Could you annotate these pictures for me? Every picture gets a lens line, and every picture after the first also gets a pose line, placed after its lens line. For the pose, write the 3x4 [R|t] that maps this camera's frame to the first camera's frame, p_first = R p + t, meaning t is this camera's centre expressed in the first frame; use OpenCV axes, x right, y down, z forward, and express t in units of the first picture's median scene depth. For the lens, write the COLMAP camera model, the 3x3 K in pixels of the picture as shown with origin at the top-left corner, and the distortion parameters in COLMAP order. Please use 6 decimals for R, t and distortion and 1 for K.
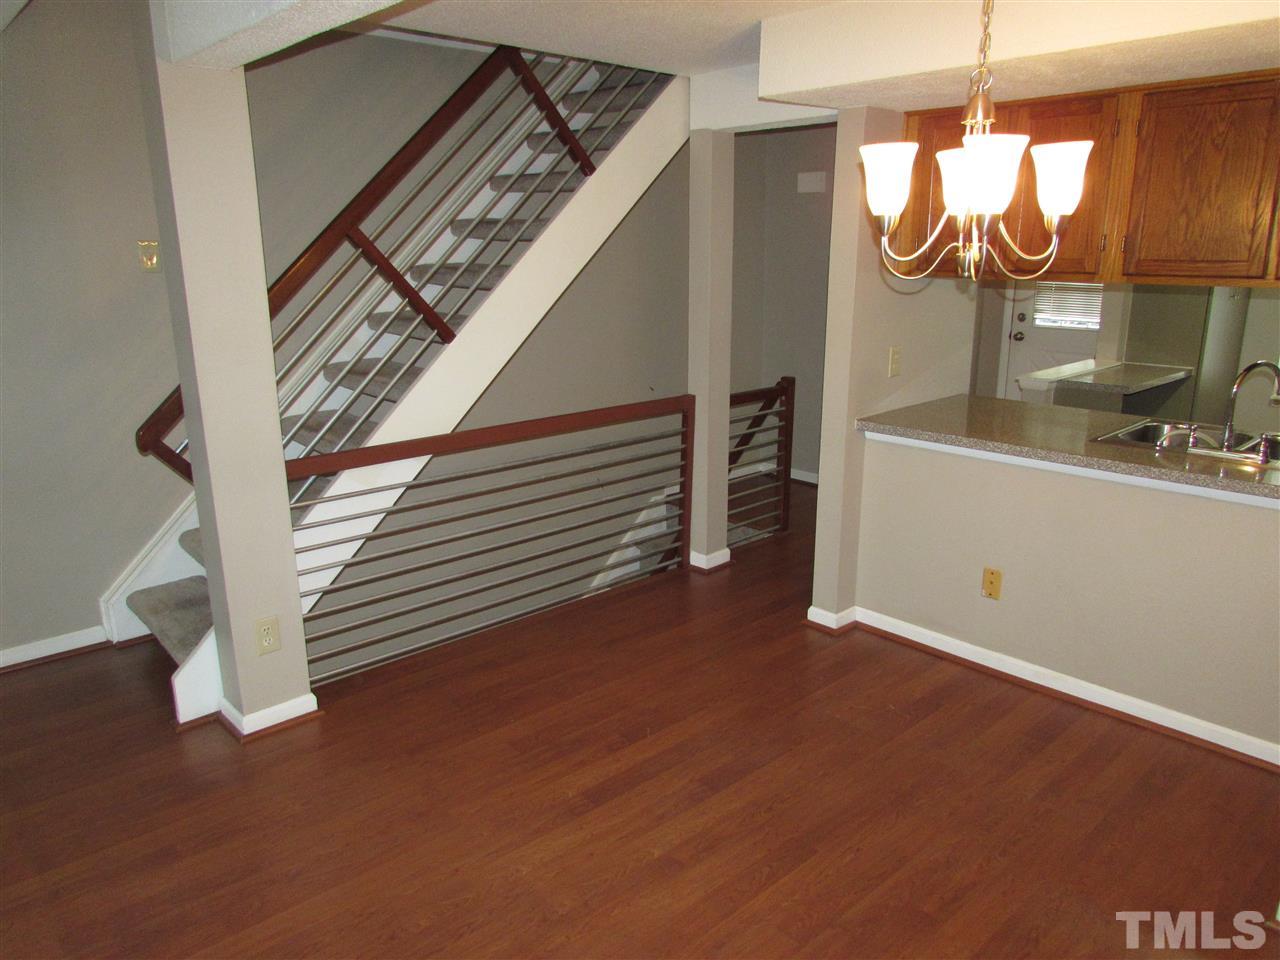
lens RADIAL K [[929.9, 0, 648.8], [0, 929.9, 482.4], [0, 0, 1]] dist [0.041831, 0.002558]
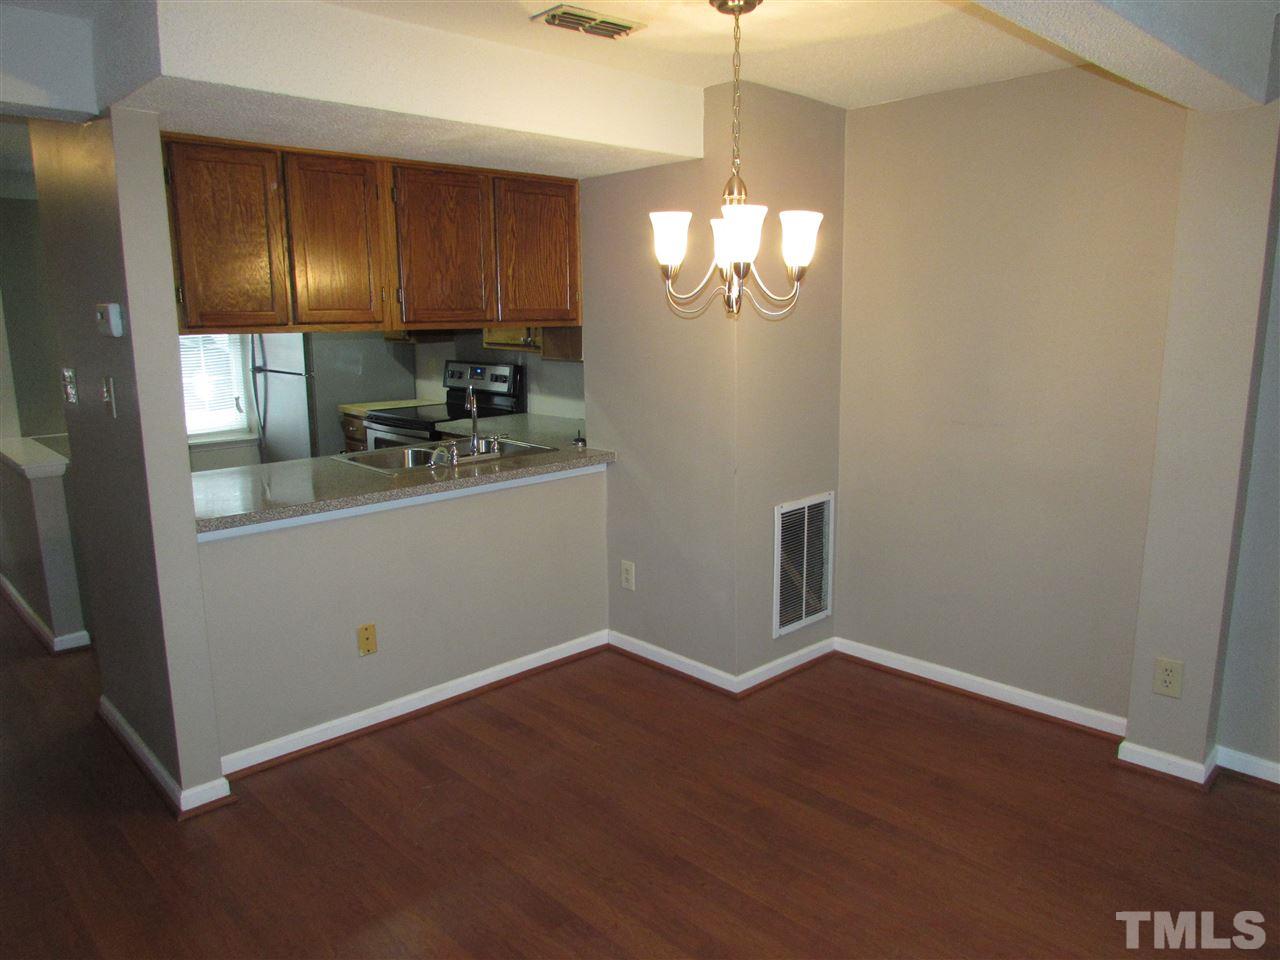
lens RADIAL K [[929.9, 0, 648.8], [0, 929.9, 482.4], [0, 0, 1]] dist [0.041831, 0.002558]
pose [[0.017950, -0.204738, 0.978652, -0.666079], [0.269677, 0.943525, 0.192443, -0.187841], [-0.962784, 0.260465, 0.072149, 0.732467]]
